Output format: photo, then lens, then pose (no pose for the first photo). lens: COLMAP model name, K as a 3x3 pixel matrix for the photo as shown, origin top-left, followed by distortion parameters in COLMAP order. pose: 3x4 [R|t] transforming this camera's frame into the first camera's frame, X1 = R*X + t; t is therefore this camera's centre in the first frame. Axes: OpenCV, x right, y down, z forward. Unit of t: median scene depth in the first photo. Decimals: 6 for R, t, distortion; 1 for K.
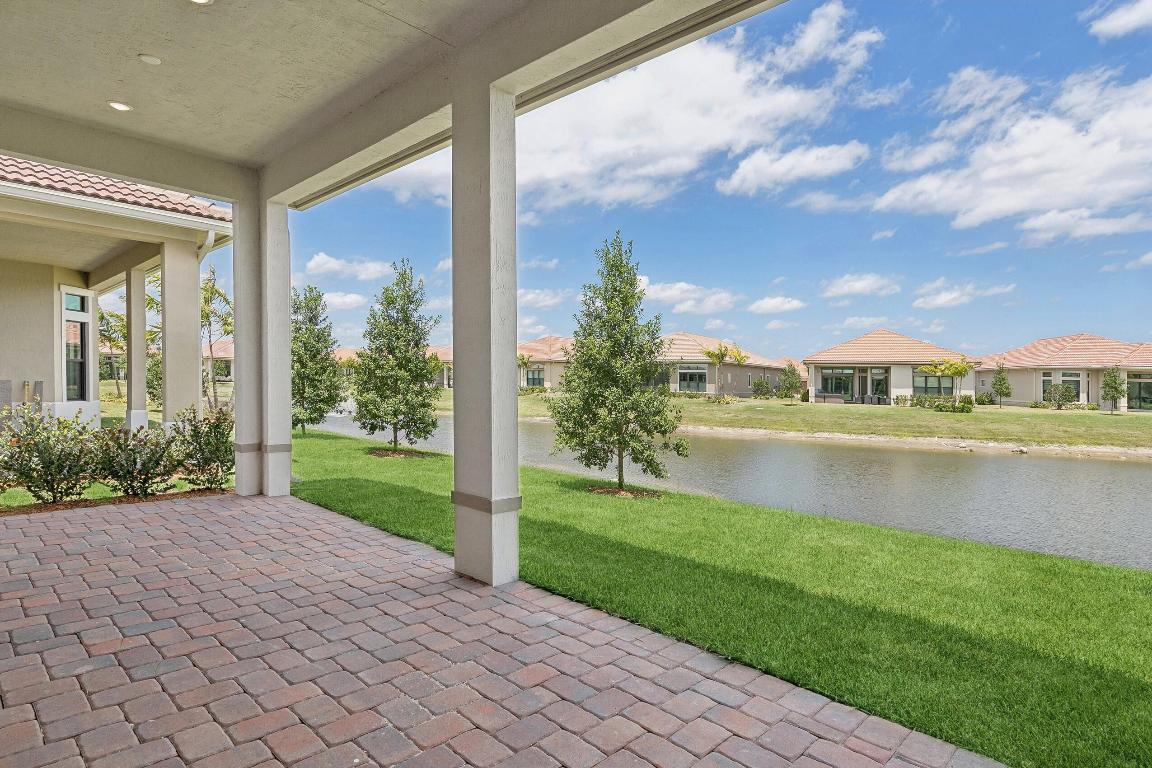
lens RADIAL K [[603.0, 0, 576.0], [0, 603.0, 384.0], [0, 0, 1]] dist [-0.002511, 0.000051]
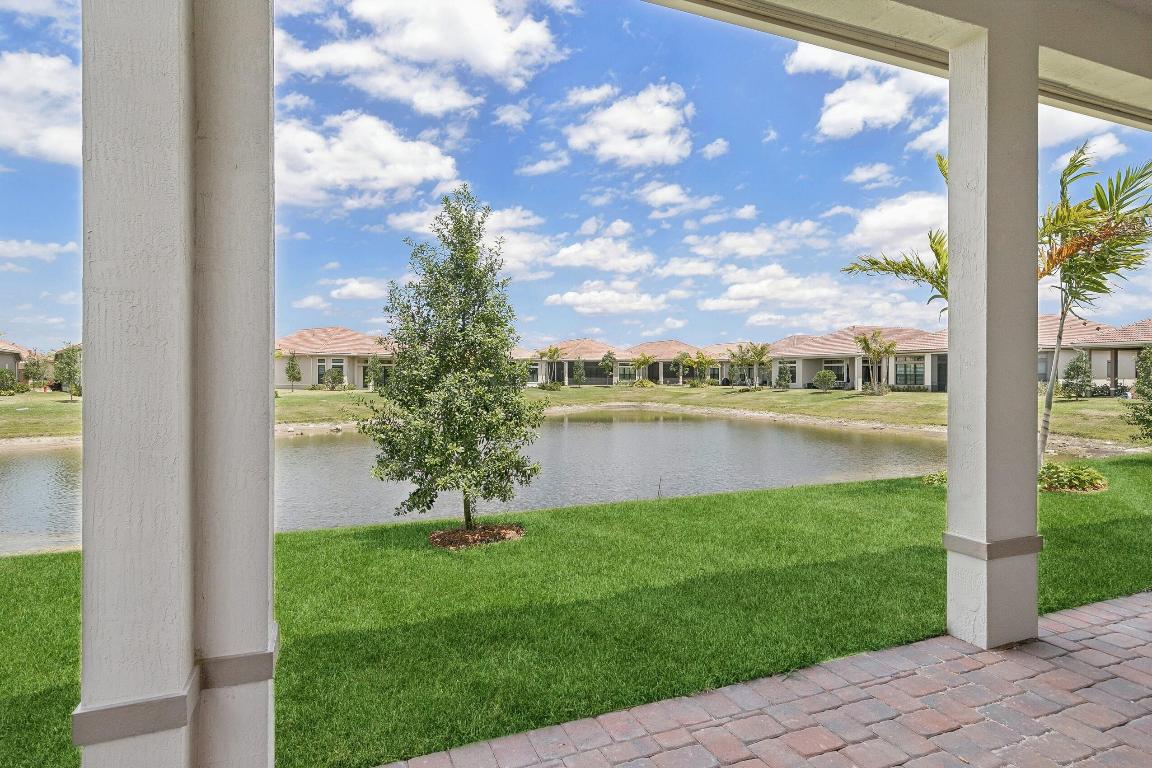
lens RADIAL K [[603.0, 0, 576.0], [0, 603.0, 384.0], [0, 0, 1]] dist [-0.002511, 0.000051]
pose [[0.419551, -0.033789, 0.907103, -0.104934], [0.010190, 0.999419, 0.032514, -0.005940], [-0.907675, -0.004398, 0.419652, 0.109115]]
